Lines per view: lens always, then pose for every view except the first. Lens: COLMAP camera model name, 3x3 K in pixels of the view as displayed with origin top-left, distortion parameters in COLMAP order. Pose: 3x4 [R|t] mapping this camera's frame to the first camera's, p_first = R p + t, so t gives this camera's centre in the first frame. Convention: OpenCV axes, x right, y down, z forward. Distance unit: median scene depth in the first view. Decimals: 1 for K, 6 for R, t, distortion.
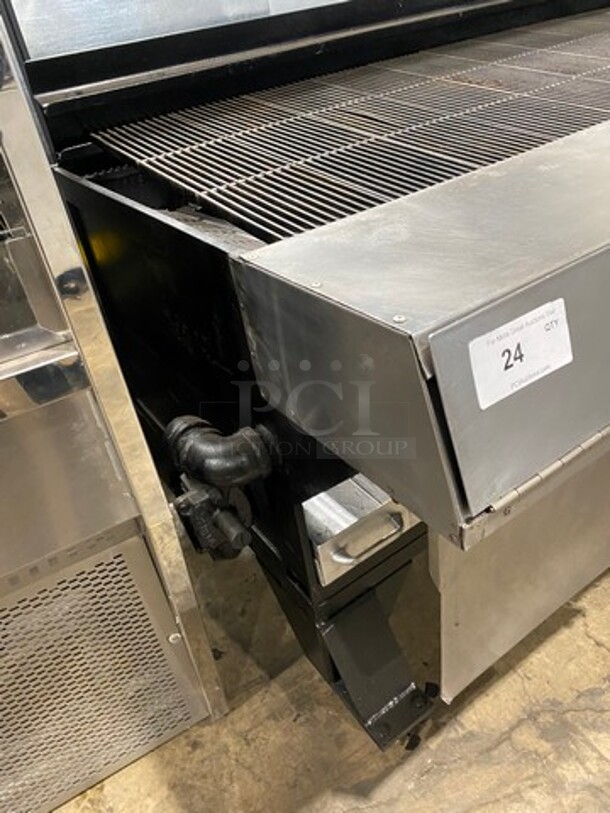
lens RADIAL K [[620.3, 0, 310.5], [0, 620.3, 407.2], [0, 0, 1]] dist [0.005056, -0.002317]
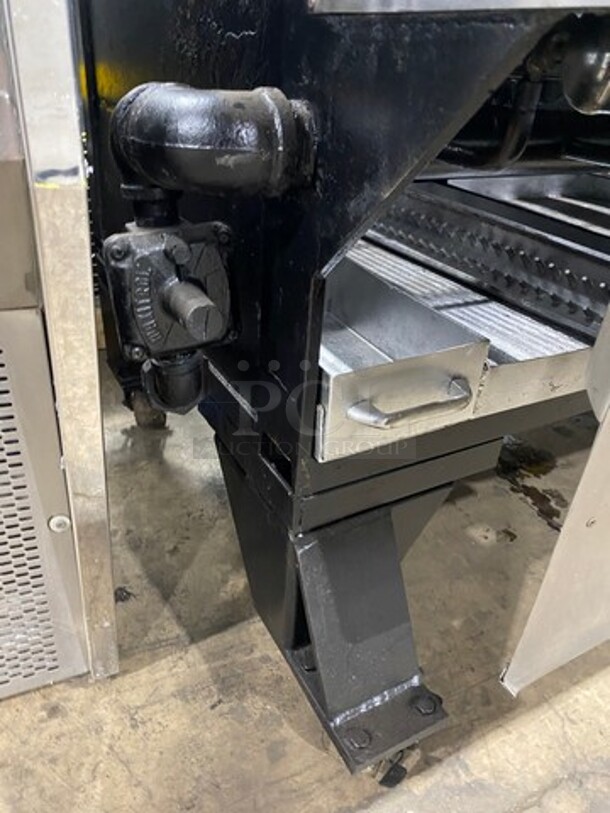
lens RADIAL K [[620.3, 0, 297.7], [0, 620.3, 403.2], [0, 0, 1]] dist [0.005056, -0.002317]
pose [[0.975387, 0.220480, 0.003110, -0.011097], [-0.219658, 0.972791, -0.073671, 0.226646], [-0.019269, 0.071175, 0.997278, 0.330276]]
